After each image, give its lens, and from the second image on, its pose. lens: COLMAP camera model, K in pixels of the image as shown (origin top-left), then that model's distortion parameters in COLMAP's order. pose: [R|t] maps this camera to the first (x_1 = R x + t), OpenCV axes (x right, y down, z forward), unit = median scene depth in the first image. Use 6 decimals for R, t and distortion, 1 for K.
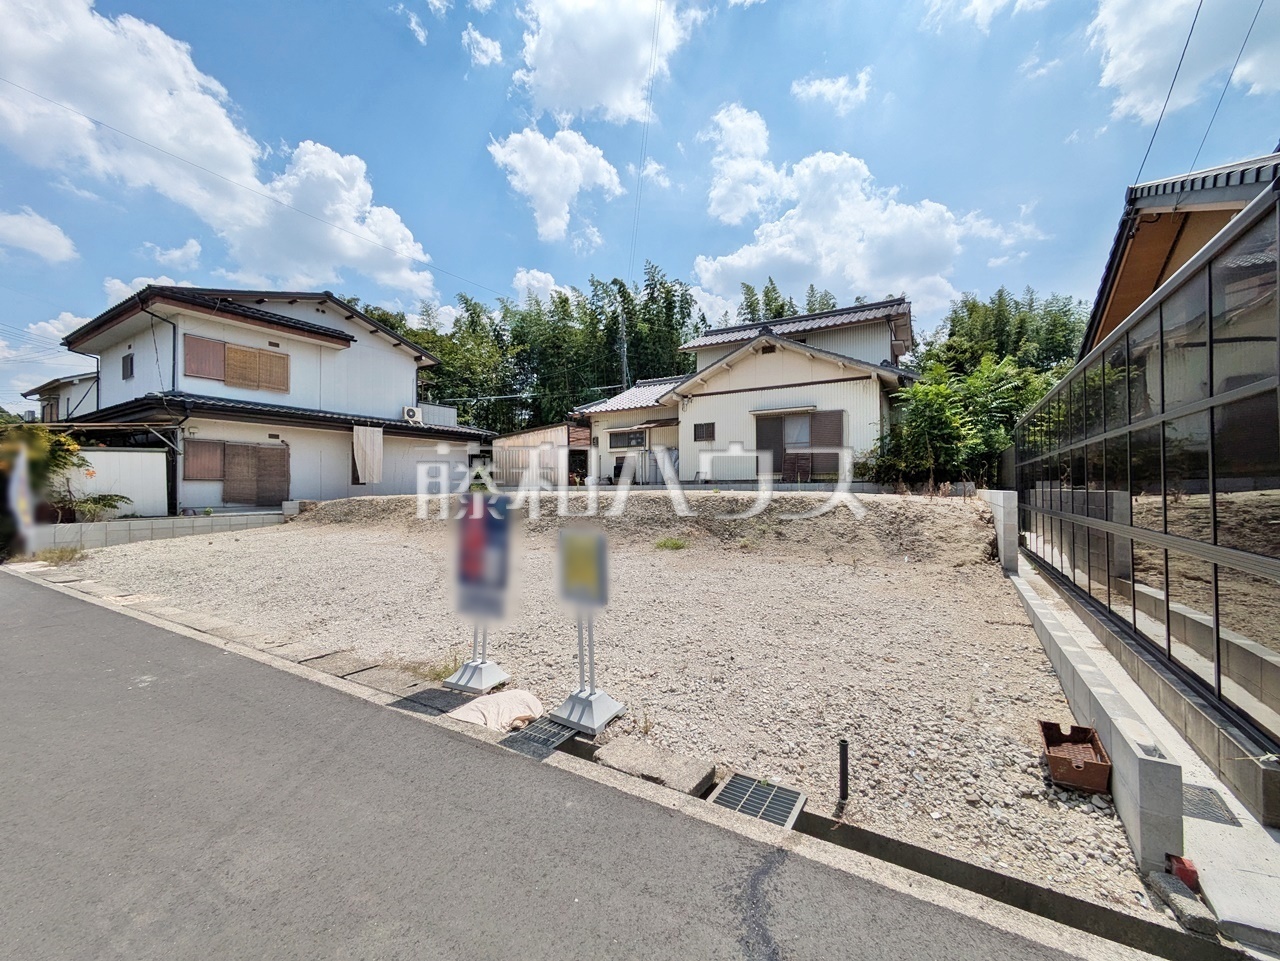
lens RADIAL K [[508.6, 0, 640.0], [0, 508.6, 480.5], [0, 0, 1]] dist [-0.001054, 0.000023]
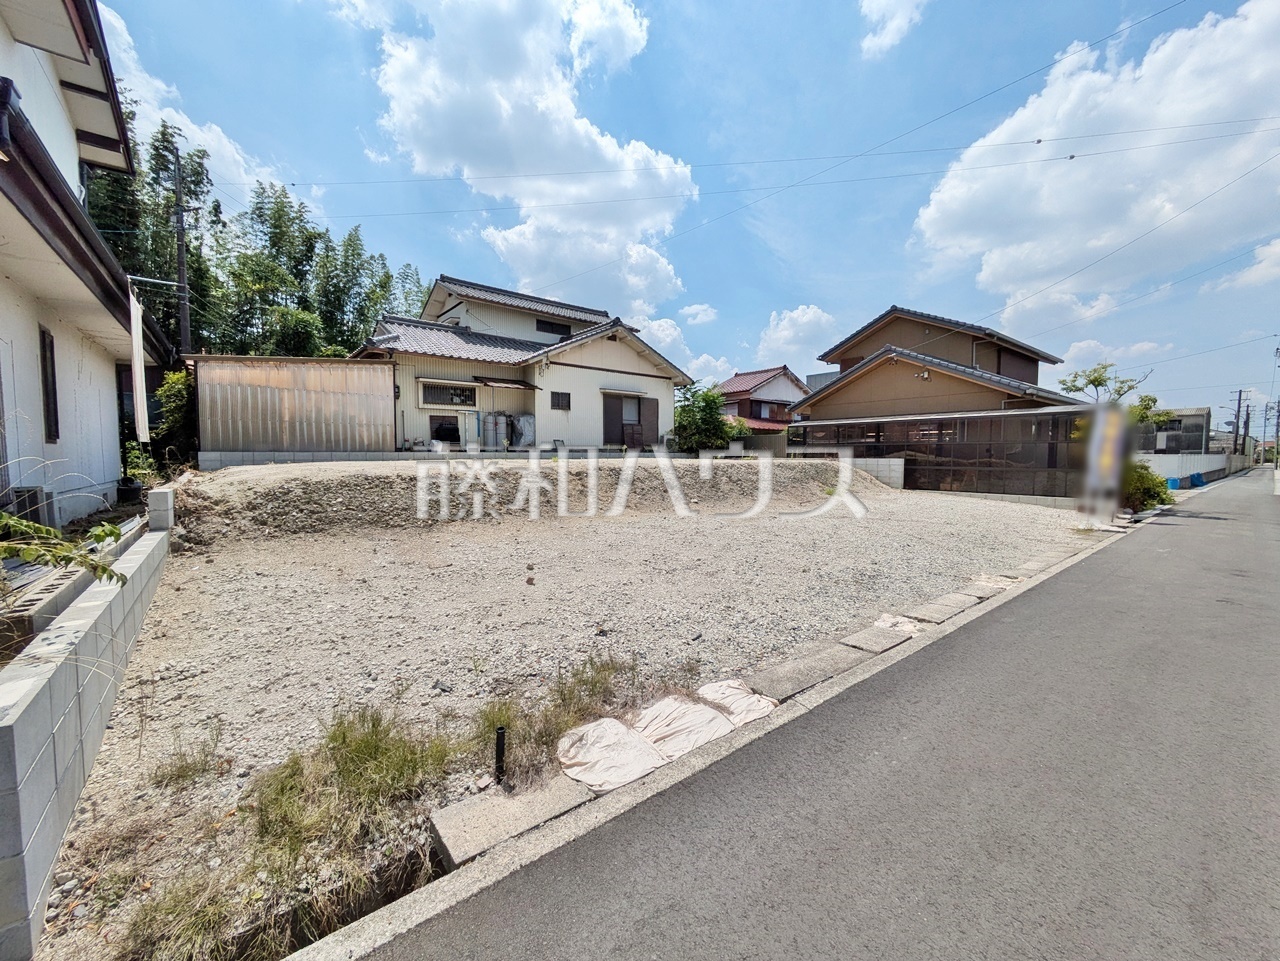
lens RADIAL K [[508.6, 0, 640.0], [0, 508.6, 480.5], [0, 0, 1]] dist [-0.001054, 0.000023]
pose [[0.345803, -0.041775, 0.937377, -0.797612], [-0.018281, 0.998519, 0.051244, 0.008894], [-0.938129, -0.034856, 0.344527, 0.501861]]
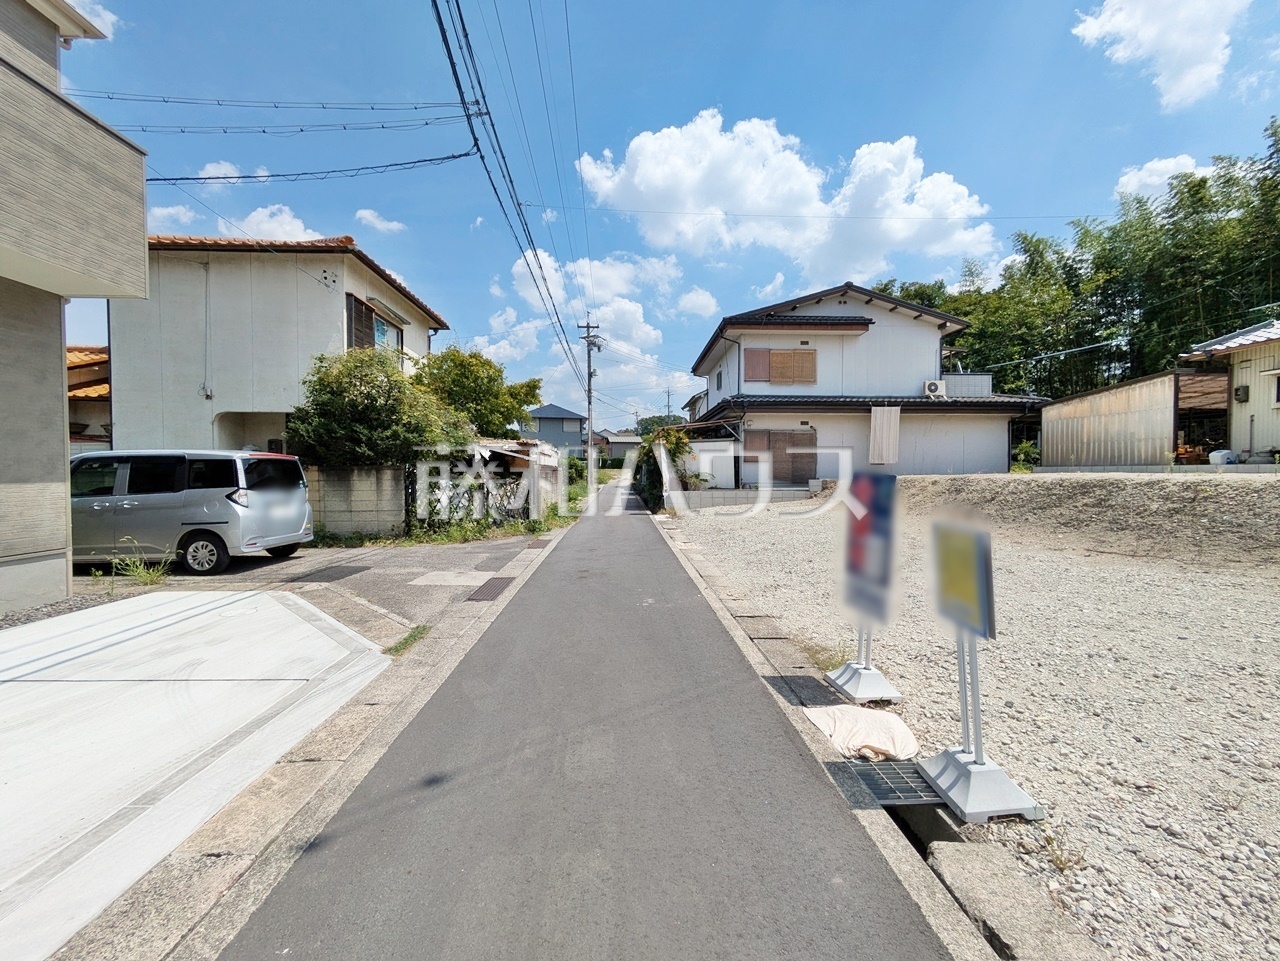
lens RADIAL K [[509.4, 0, 637.0], [0, 509.4, 475.5], [0, 0, 1]] dist [0.000717, 0.000160]
pose [[0.543003, 0.013197, -0.839627, 0.042741], [0.009909, 0.999706, 0.022121, 0.002467], [0.839672, -0.020332, 0.542713, 0.046855]]
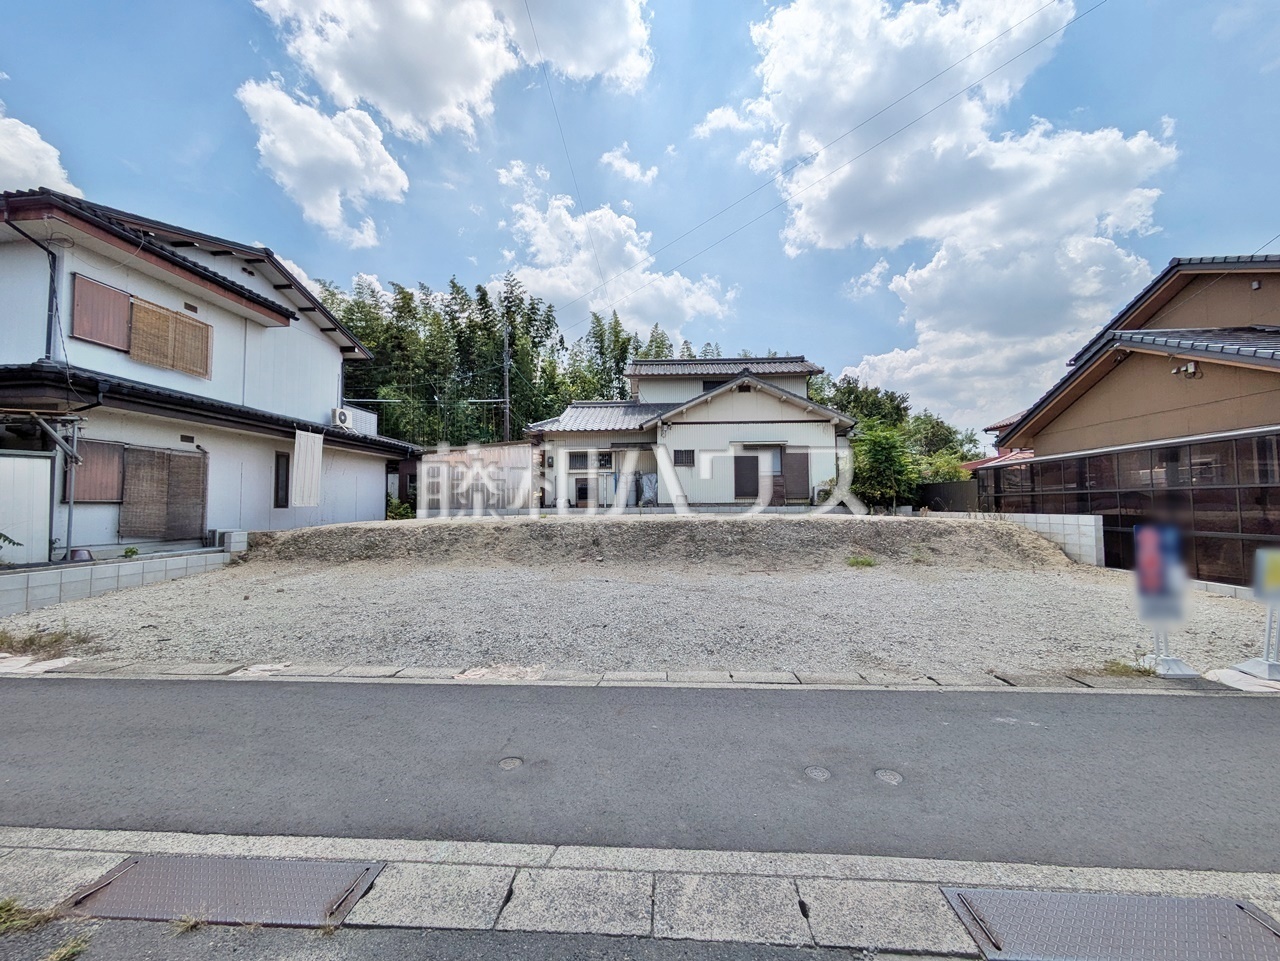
lens RADIAL K [[508.6, 0, 640.0], [0, 508.6, 480.5], [0, 0, 1]] dist [-0.001054, 0.000023]
pose [[0.888093, 0.022097, 0.459133, -0.455442], [-0.005020, 0.999251, -0.038382, -0.006622], [-0.459637, 0.031781, 0.887538, 0.098327]]
